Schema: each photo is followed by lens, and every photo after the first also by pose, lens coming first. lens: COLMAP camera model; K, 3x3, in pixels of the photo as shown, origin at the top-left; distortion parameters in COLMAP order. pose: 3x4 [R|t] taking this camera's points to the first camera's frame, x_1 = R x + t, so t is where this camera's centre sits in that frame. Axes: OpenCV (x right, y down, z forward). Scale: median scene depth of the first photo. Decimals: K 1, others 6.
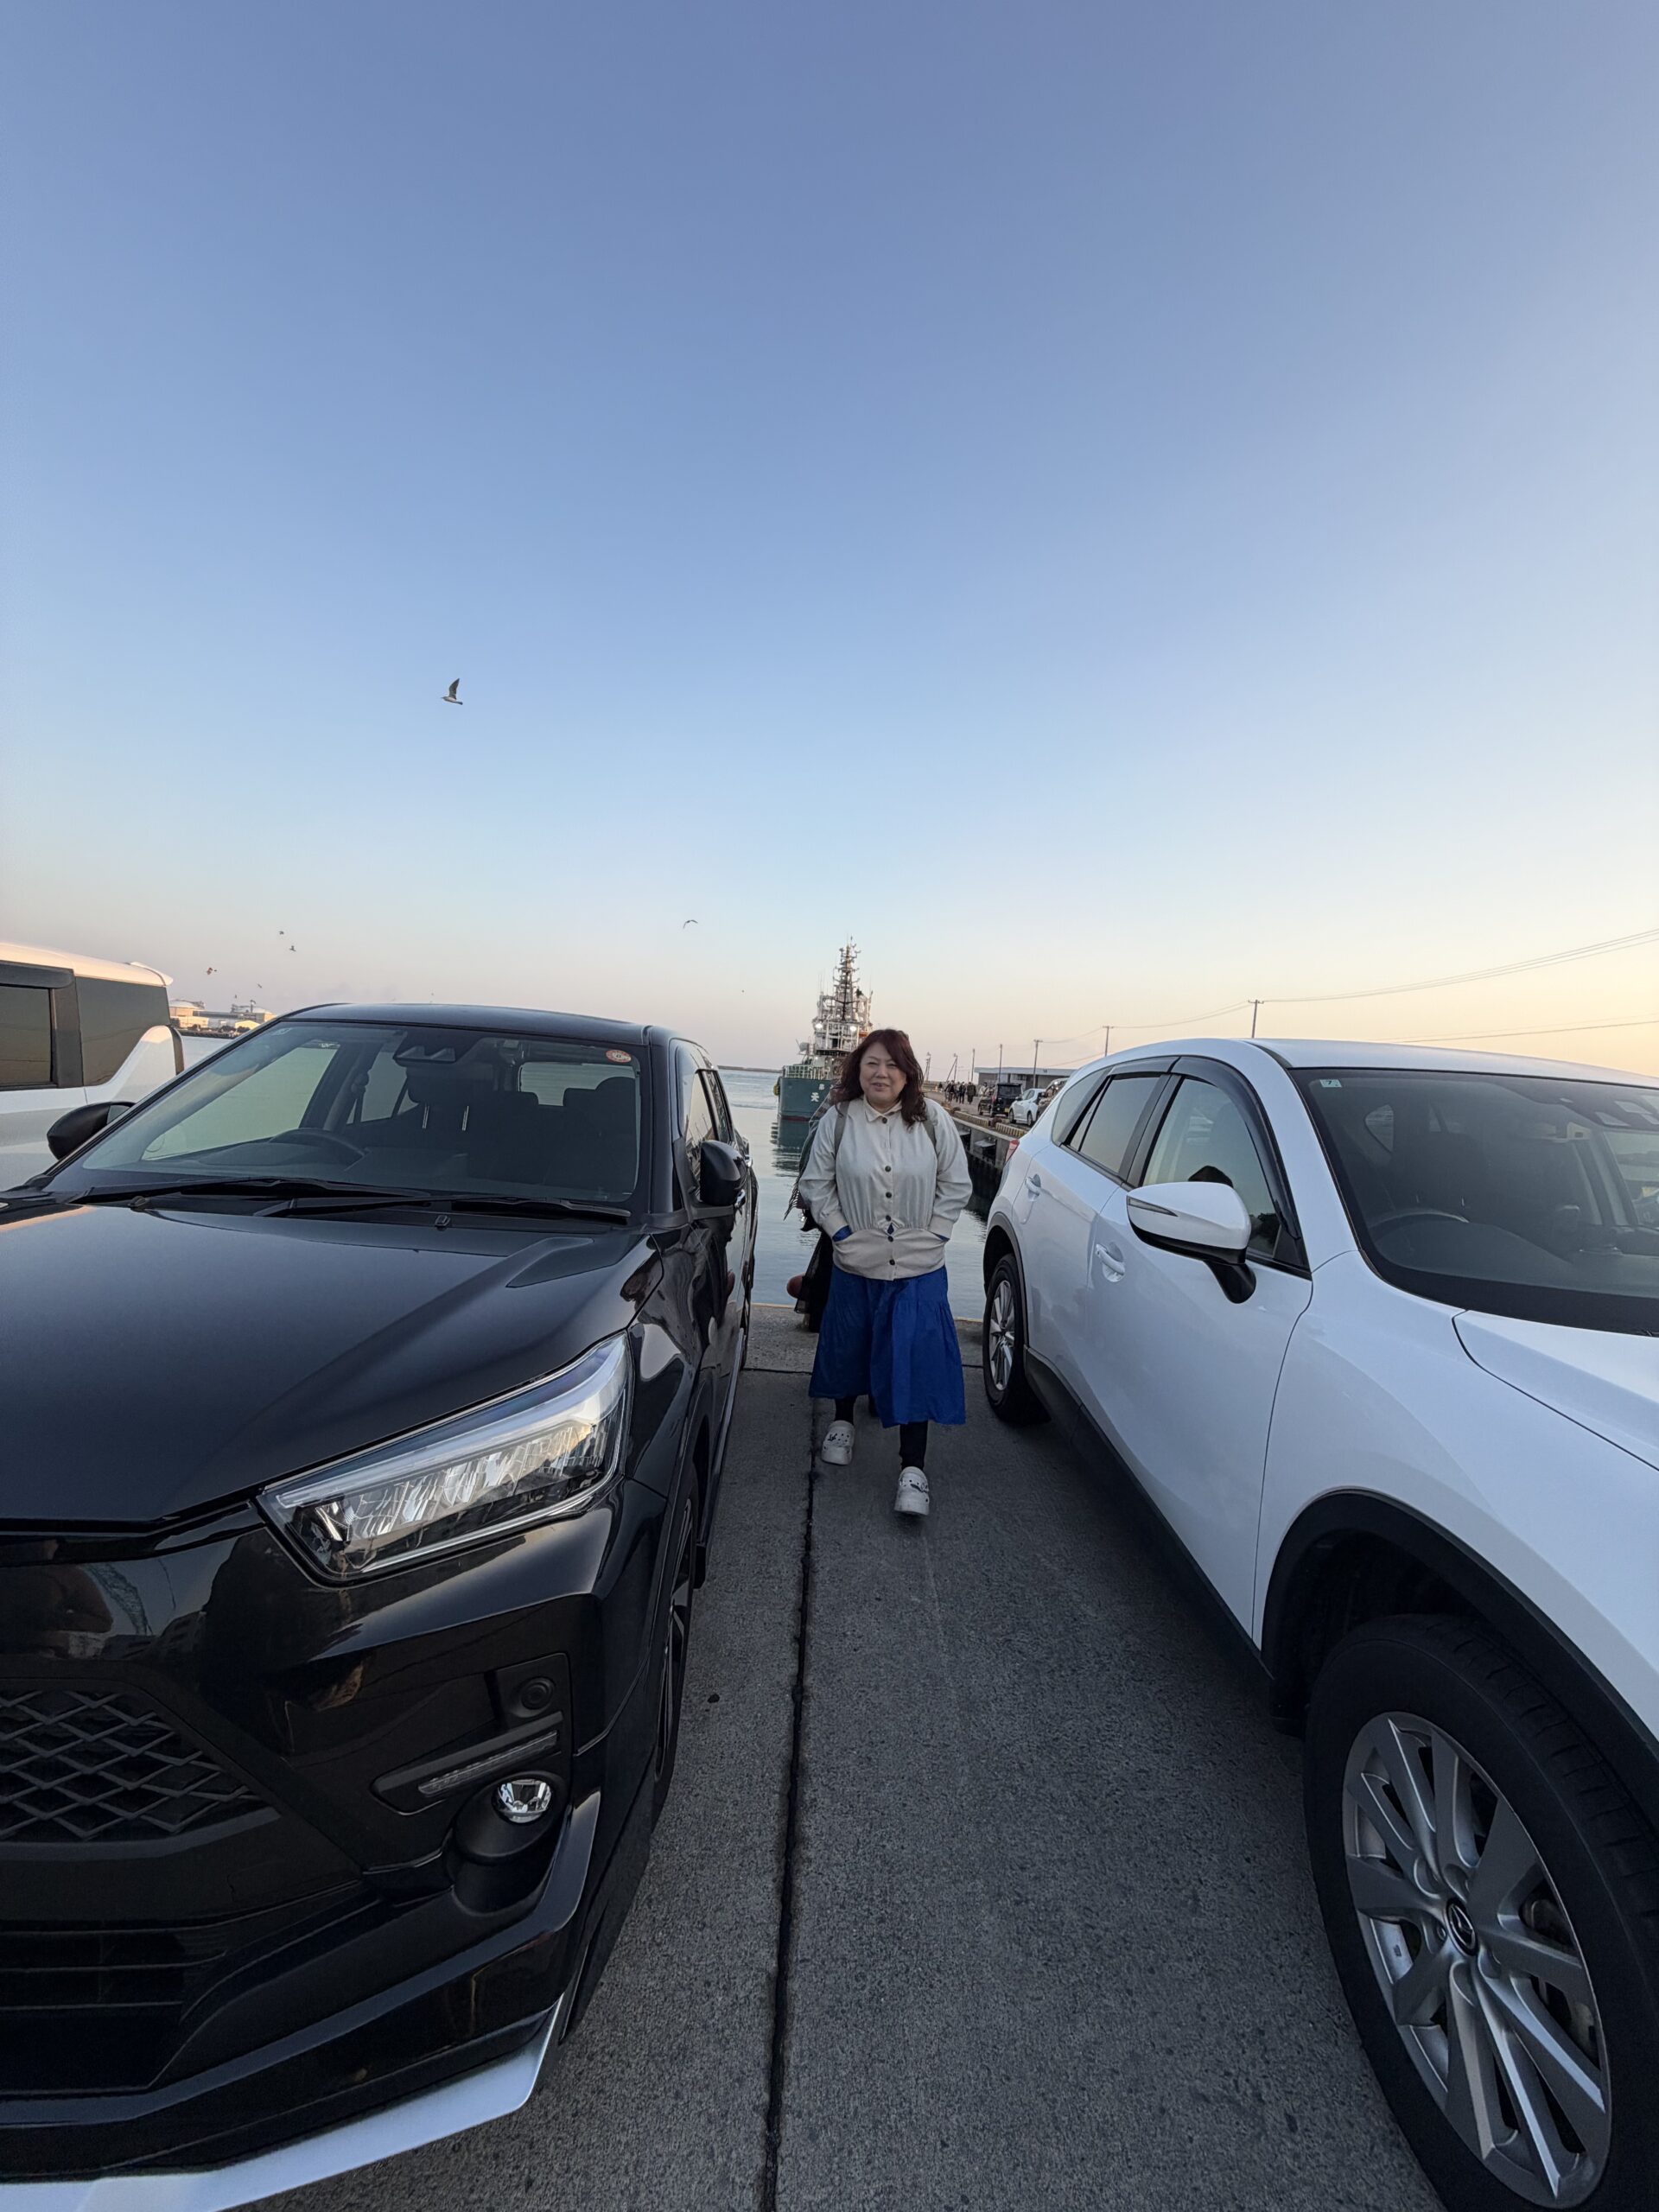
lens RADIAL K [[879.2, 0, 835.6], [0, 879.2, 1097.5], [0, 0, 1]] dist [-0.001912, 0.000537]
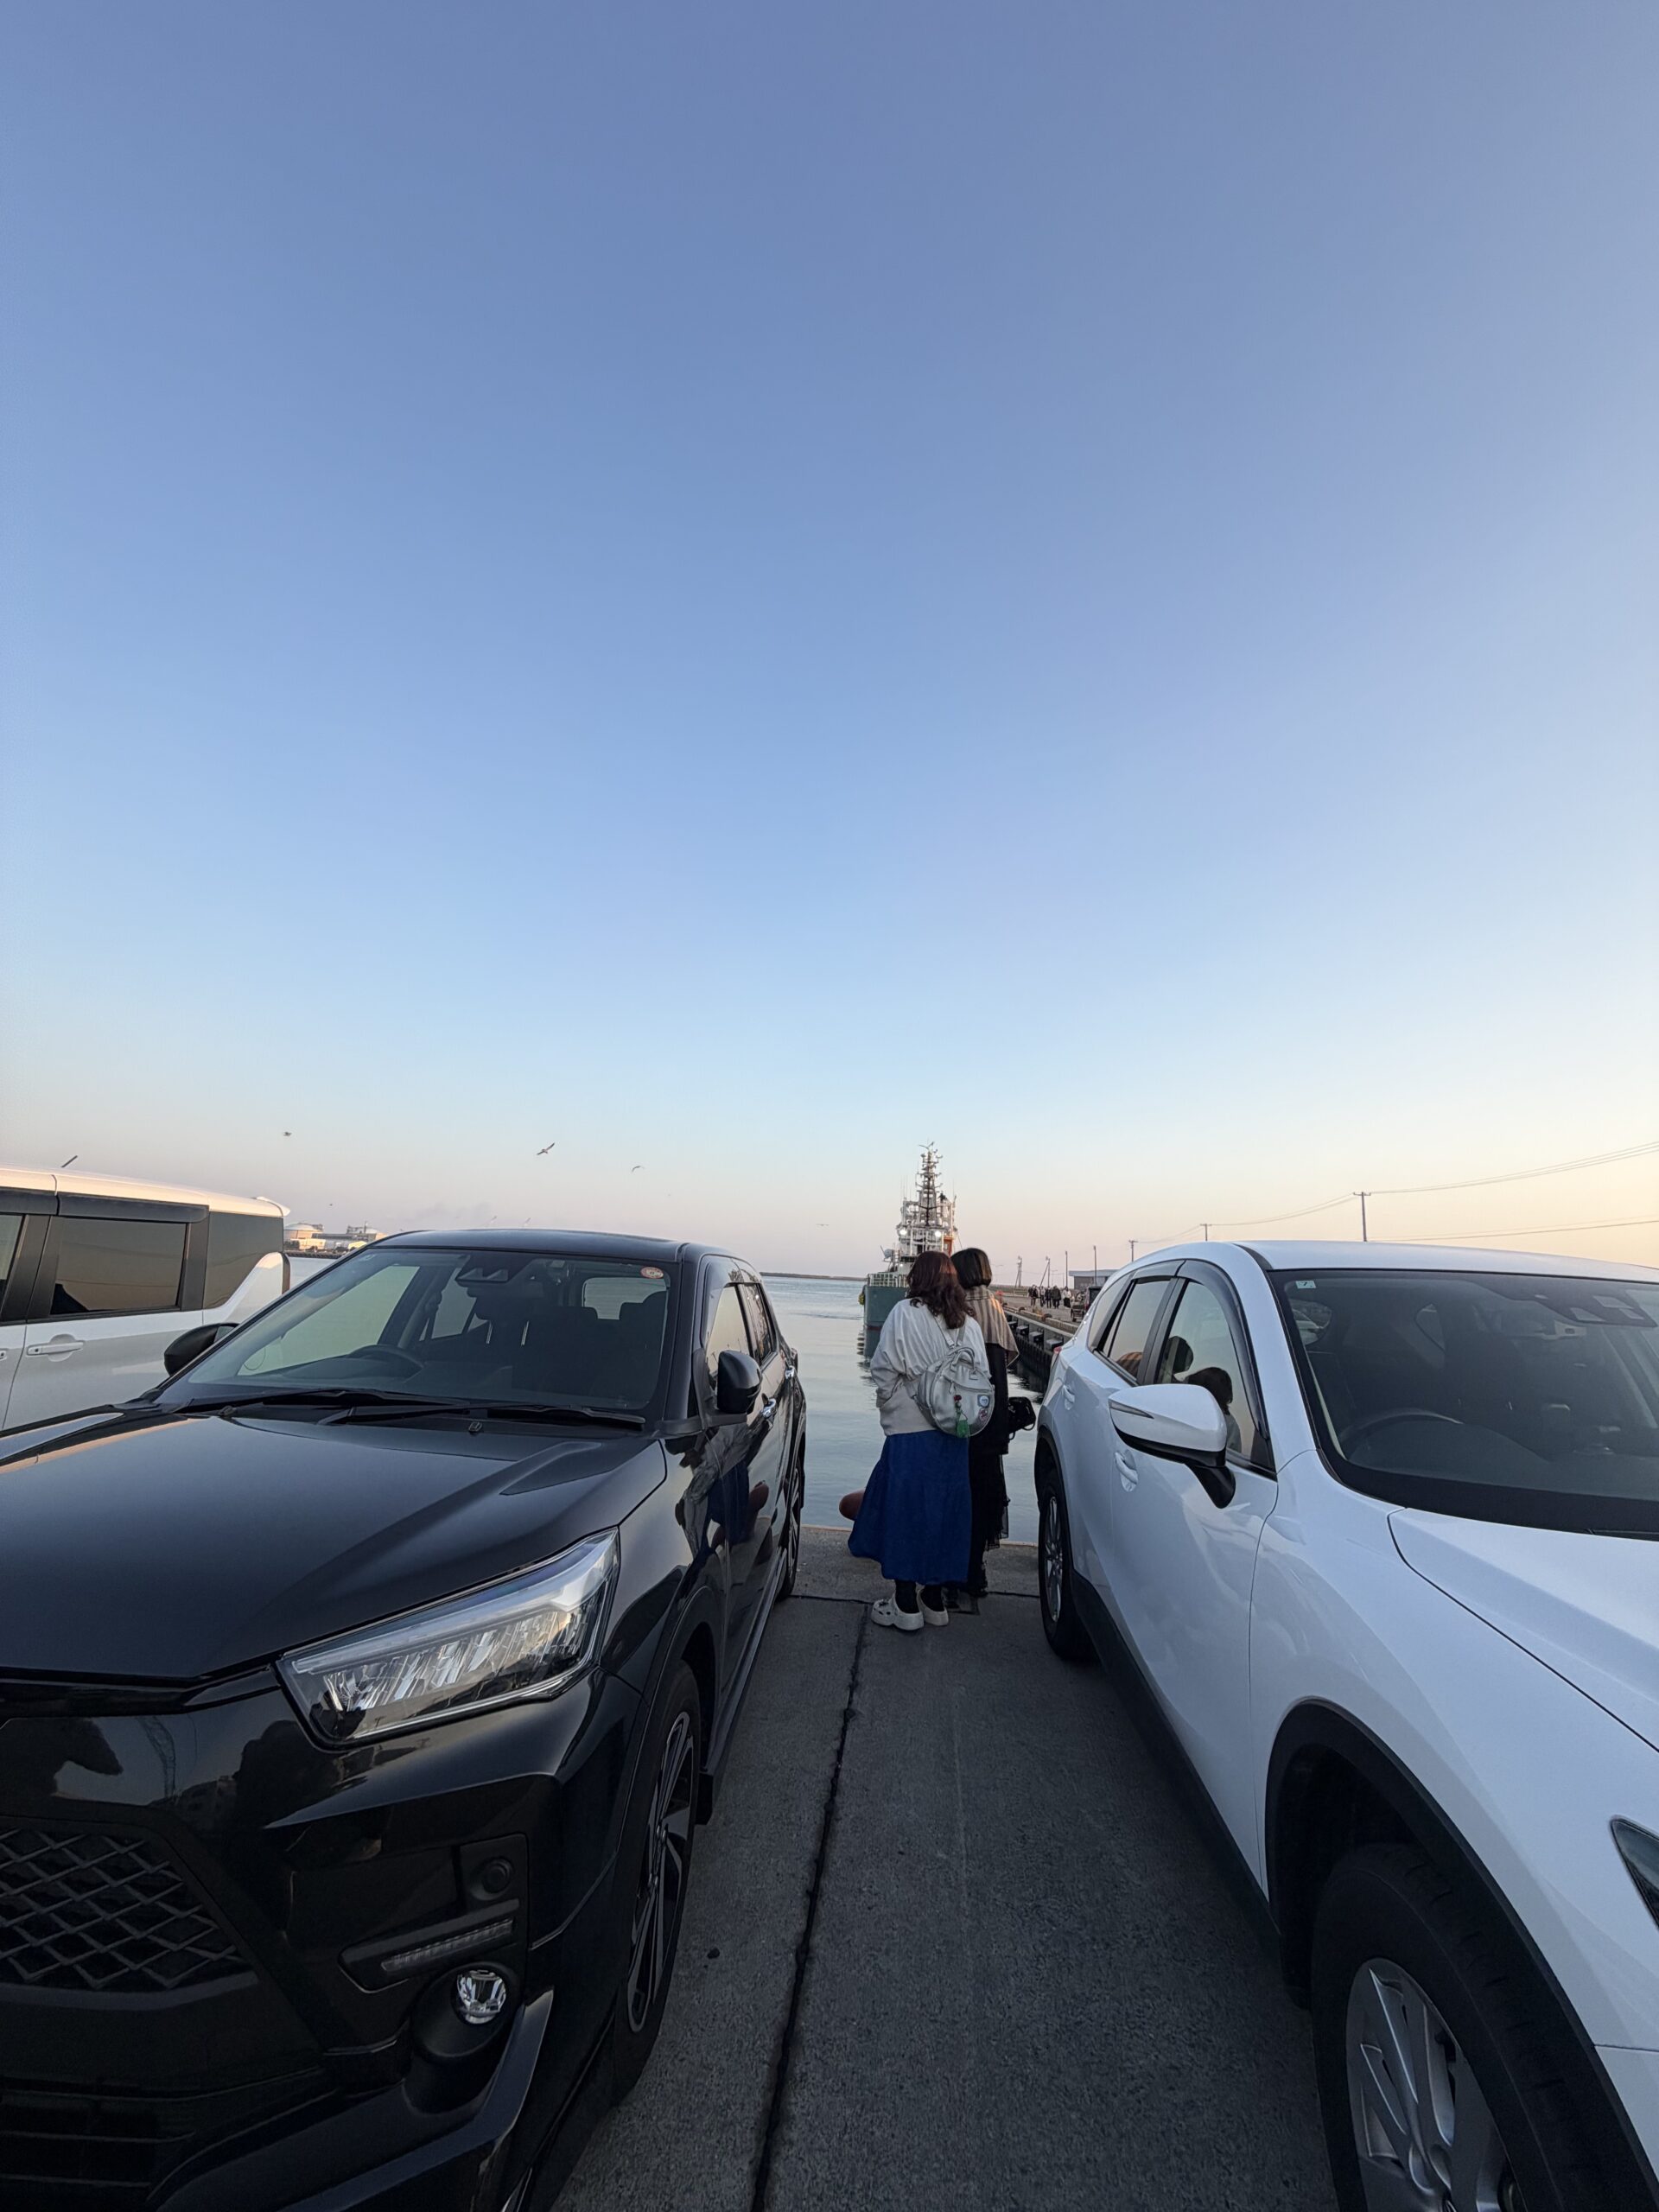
lens RADIAL K [[879.2, 0, 835.6], [0, 879.2, 1097.5], [0, 0, 1]] dist [-0.001912, 0.000537]
pose [[0.994886, -0.041185, -0.092225, 0.111685], [0.018711, 0.972438, -0.232408, 0.000049], [0.099254, 0.229494, 0.968236, -0.120125]]
